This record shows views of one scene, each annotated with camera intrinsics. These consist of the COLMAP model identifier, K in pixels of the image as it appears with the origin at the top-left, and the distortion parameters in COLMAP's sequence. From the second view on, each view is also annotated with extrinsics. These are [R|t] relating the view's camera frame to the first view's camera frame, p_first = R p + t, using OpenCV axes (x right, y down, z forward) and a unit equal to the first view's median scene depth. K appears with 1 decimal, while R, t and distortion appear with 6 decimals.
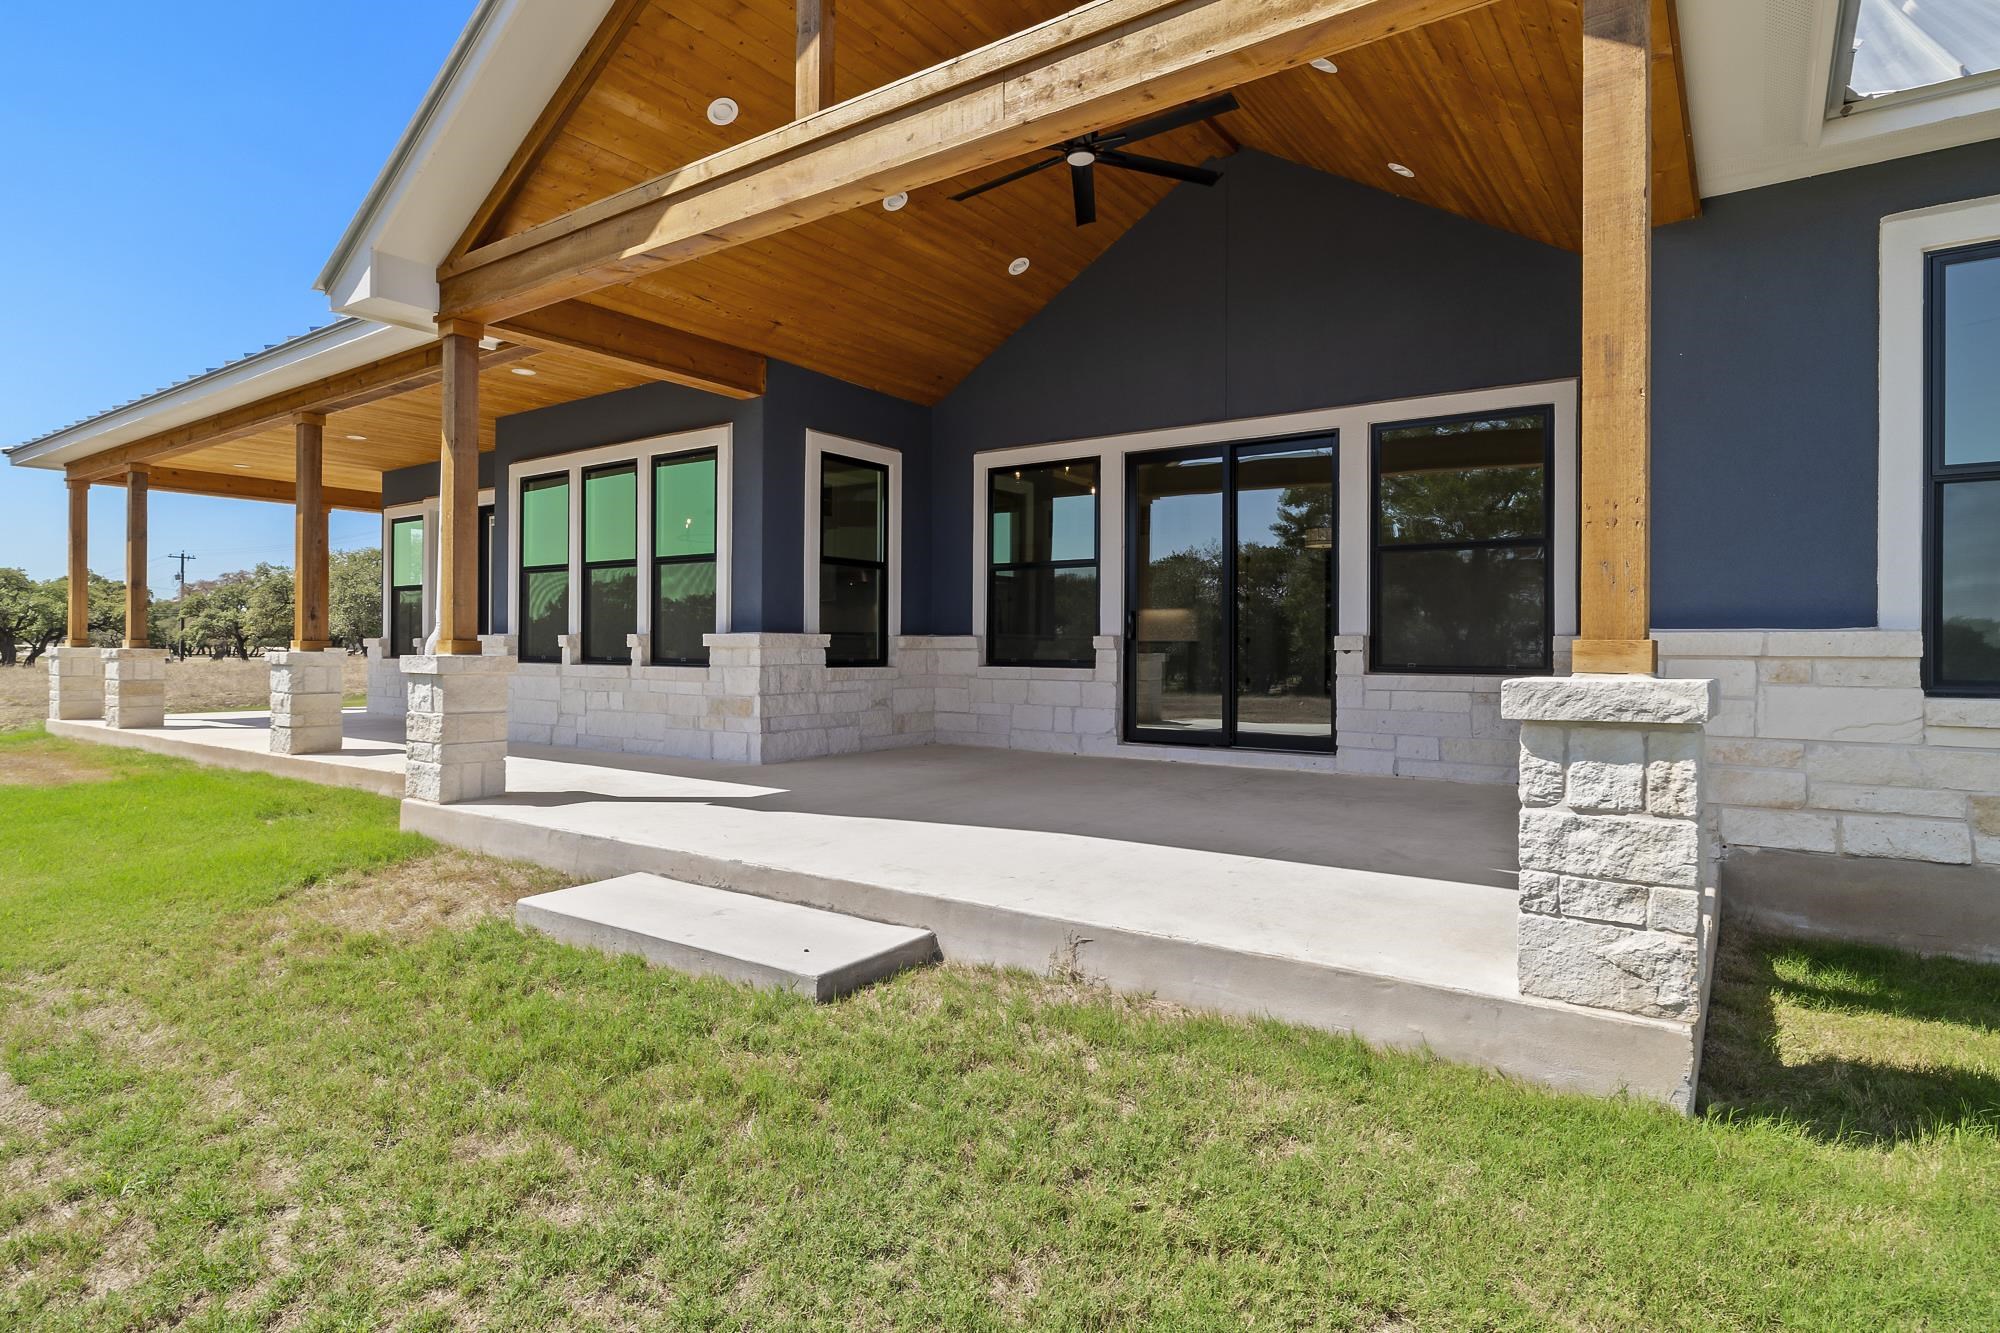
lens RADIAL K [[1057.9, 0, 997.6], [0, 1057.9, 662.8], [0, 0, 1]] dist [0.000680, -0.000116]
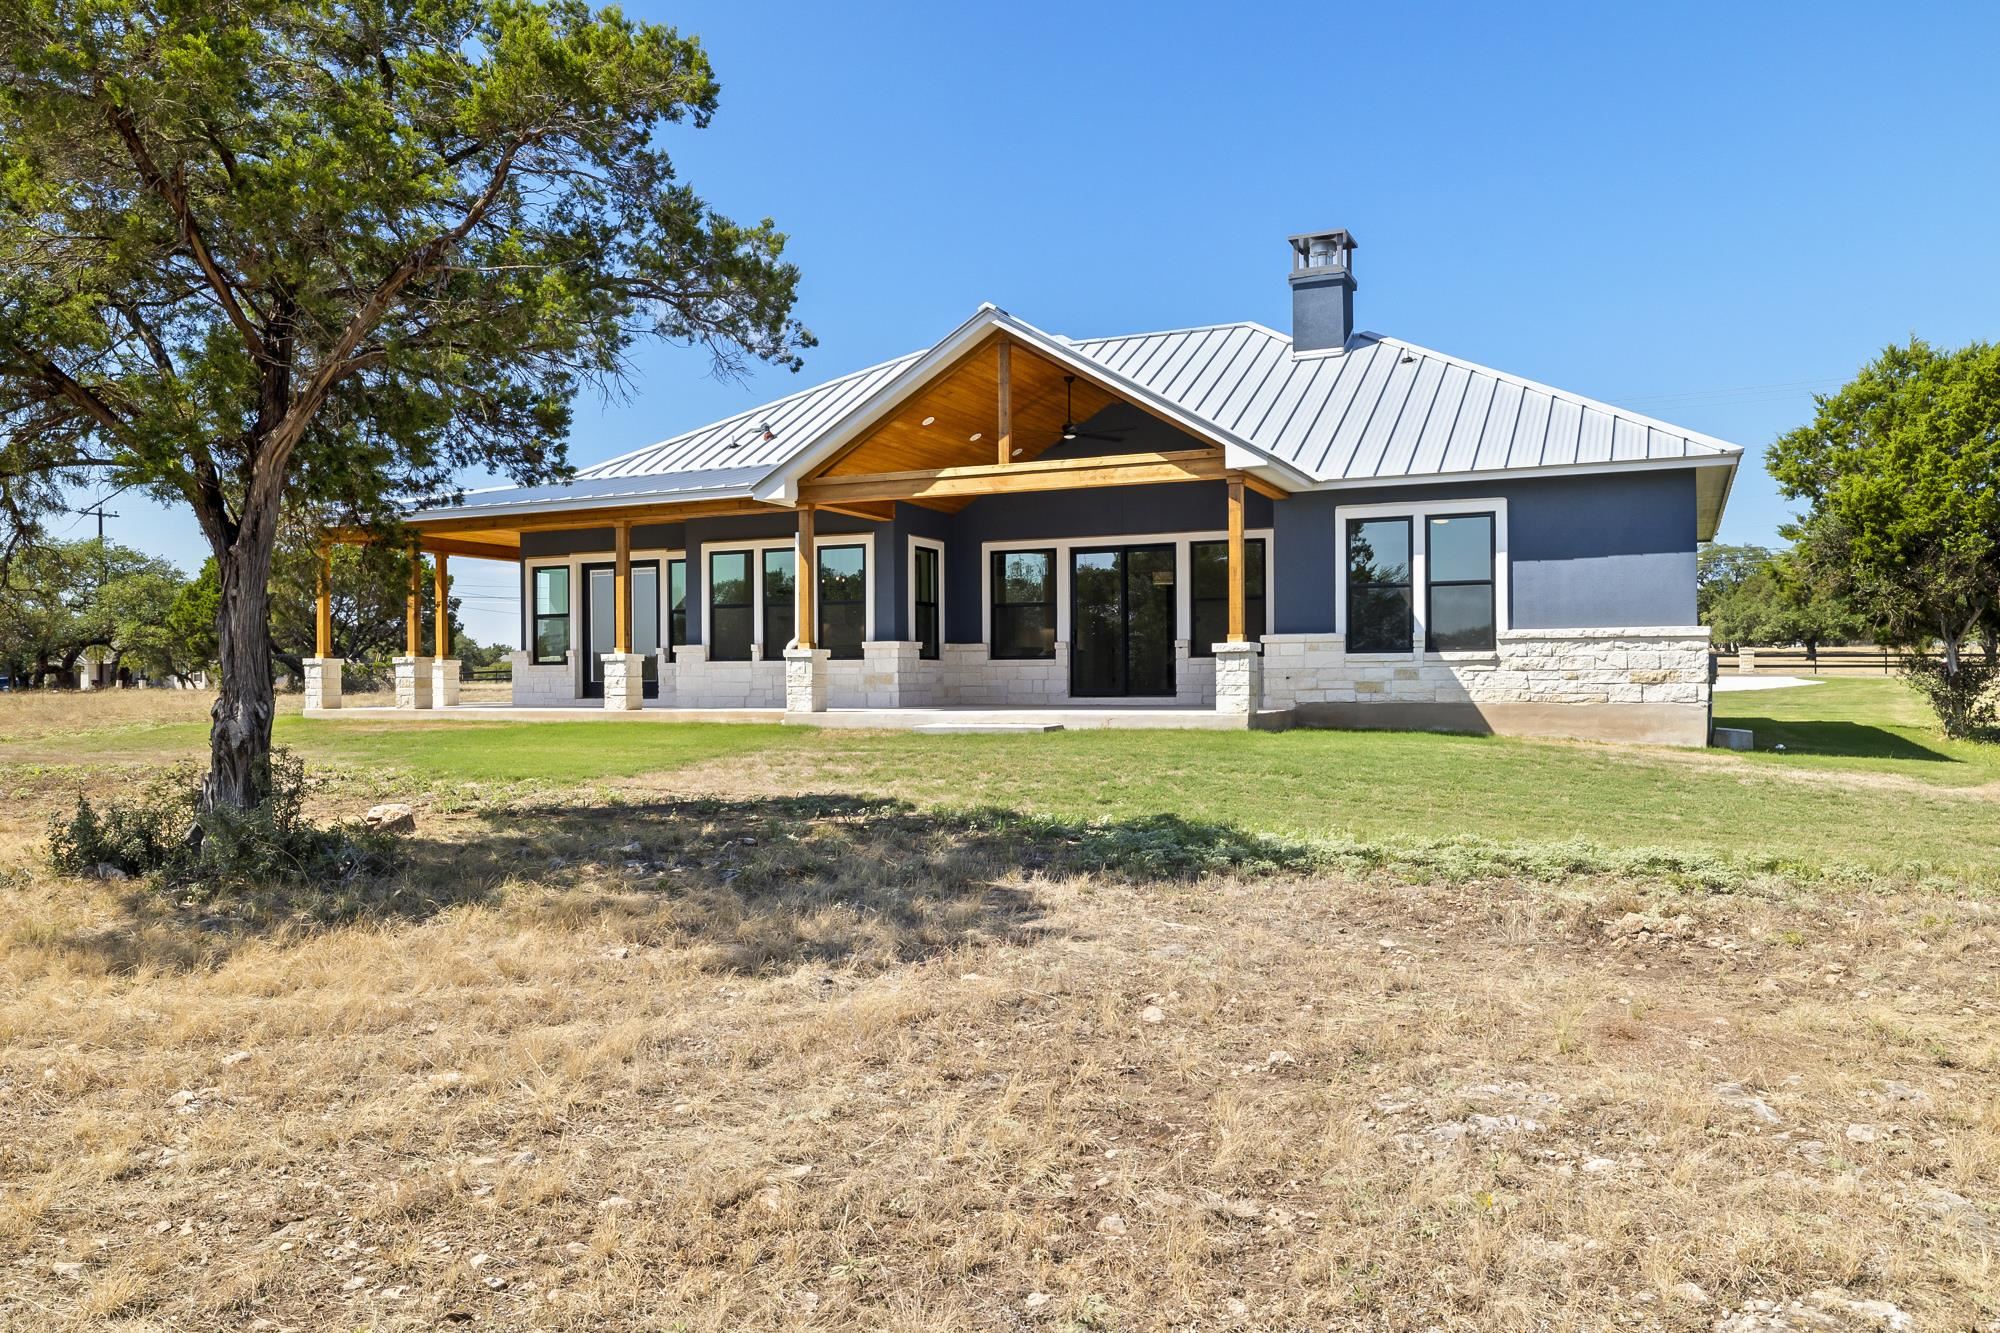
lens RADIAL K [[1534.8, 0, 1000.0], [0, 1534.8, 666.5], [0, 0, 1]] dist [-0.000579, -0.000066]
pose [[0.980841, -0.007870, 0.194649, -0.565309], [0.013228, 0.999568, -0.026239, 0.092443], [-0.194359, 0.028311, 0.980522, -1.758809]]
